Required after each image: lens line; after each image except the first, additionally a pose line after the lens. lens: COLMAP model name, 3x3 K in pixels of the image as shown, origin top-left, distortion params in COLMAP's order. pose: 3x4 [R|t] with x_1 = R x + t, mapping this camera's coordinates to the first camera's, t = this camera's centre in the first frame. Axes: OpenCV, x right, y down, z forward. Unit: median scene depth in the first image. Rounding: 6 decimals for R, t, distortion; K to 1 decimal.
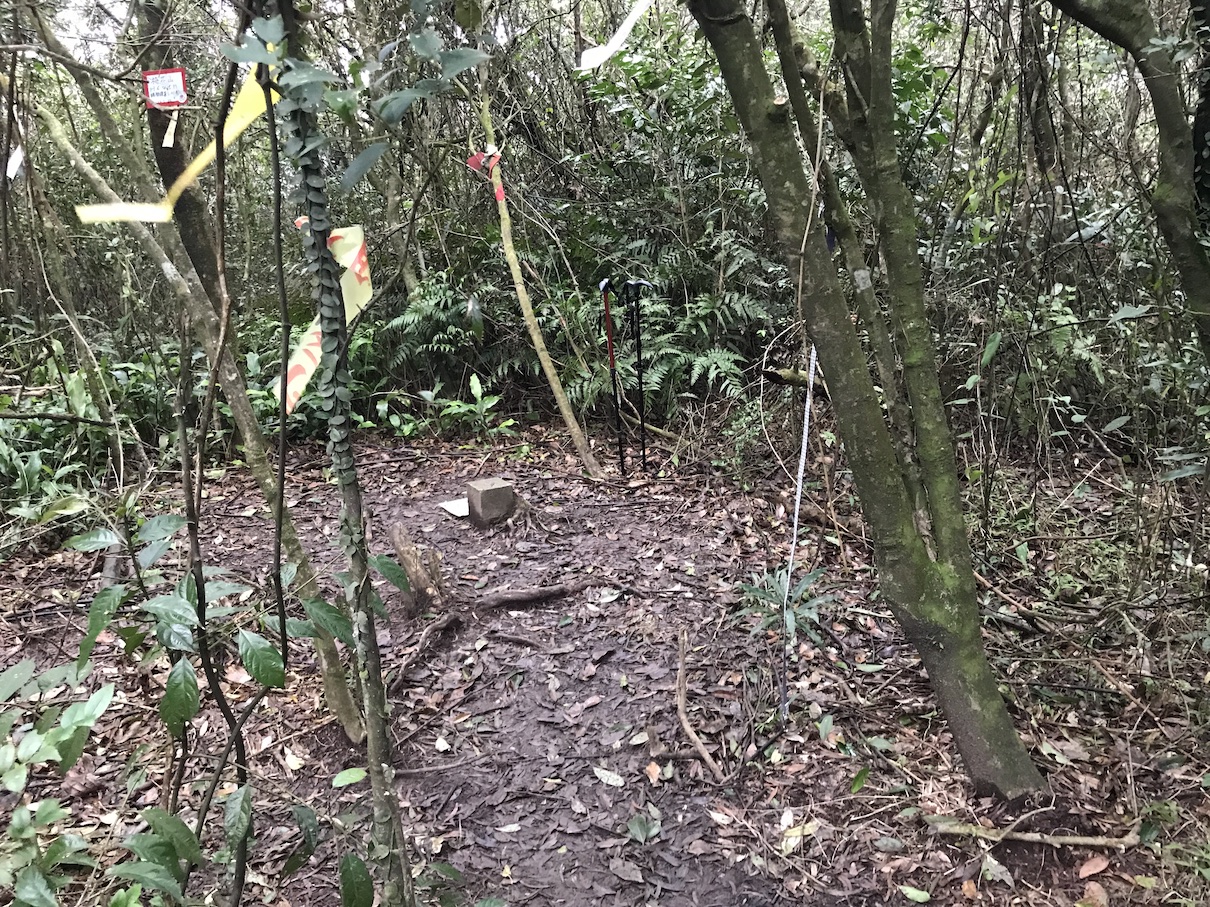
lens RADIAL K [[952.3, 0, 612.1], [0, 952.3, 448.8], [0, 0, 1]] dist [0.003067, 0.005730]
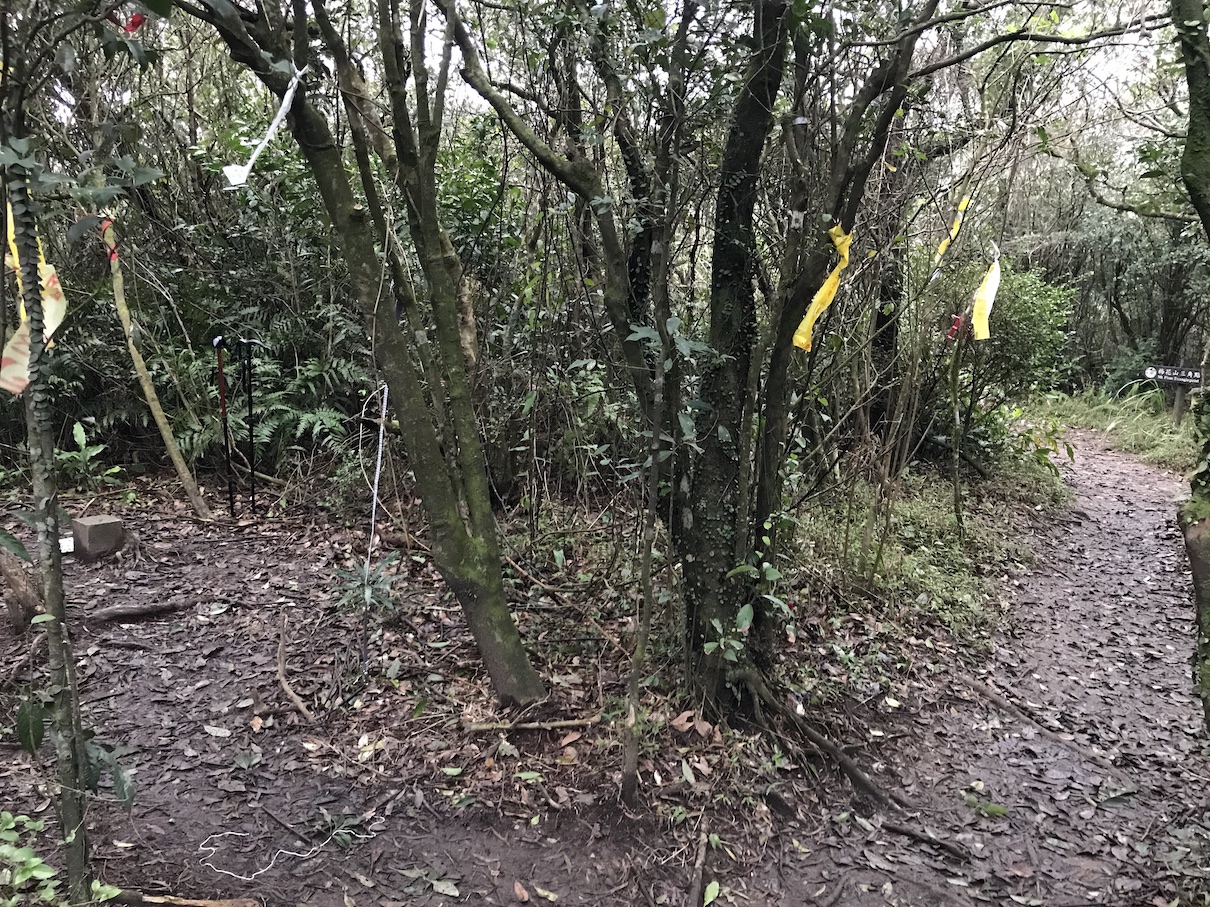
lens RADIAL K [[952.3, 0, 612.1], [0, 952.3, 448.8], [0, 0, 1]] dist [0.003067, 0.005730]
pose [[0.924611, 0.015887, 0.380582, -0.004254], [0.016528, 0.996516, -0.081753, 0.060242], [-0.380555, 0.081880, 0.921126, -0.232023]]
